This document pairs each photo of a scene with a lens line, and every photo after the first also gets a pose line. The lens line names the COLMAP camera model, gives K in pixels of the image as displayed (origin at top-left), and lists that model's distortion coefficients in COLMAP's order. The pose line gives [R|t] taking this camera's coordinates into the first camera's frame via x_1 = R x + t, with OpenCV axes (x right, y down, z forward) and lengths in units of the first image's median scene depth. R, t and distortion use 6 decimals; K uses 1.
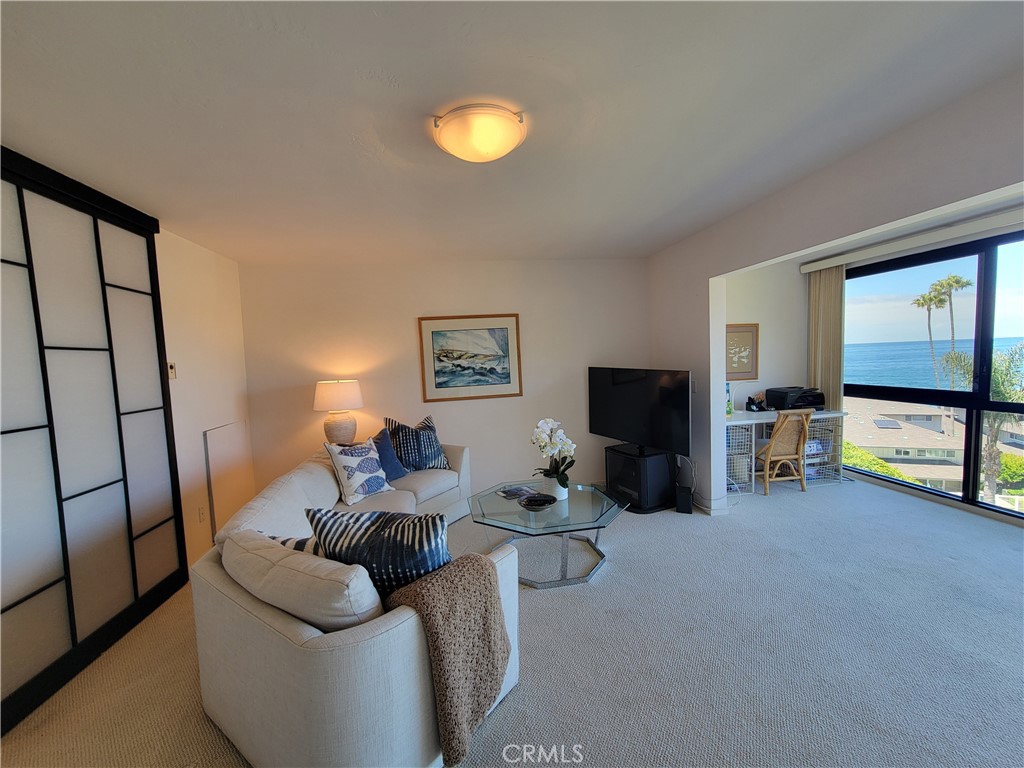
lens RADIAL K [[415.9, 0, 526.0], [0, 415.9, 401.5], [0, 0, 1]] dist [0.009889, -0.002334]
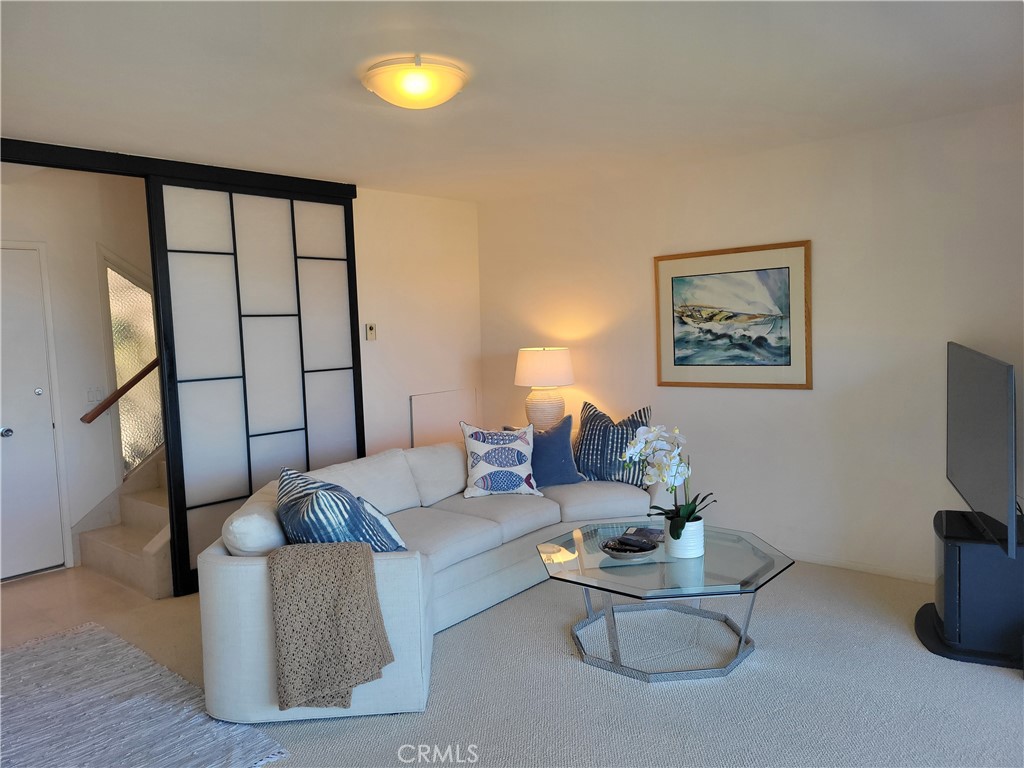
lens RADIAL K [[762.7, 0, 528.2], [0, 762.7, 418.4], [0, 0, 1]] dist [0.056490, -0.019770]
pose [[0.653581, 0.116804, -0.747789, 0.532876], [-0.074635, 0.993151, 0.089896, -0.040532], [0.753168, -0.002943, 0.657822, 0.047125]]
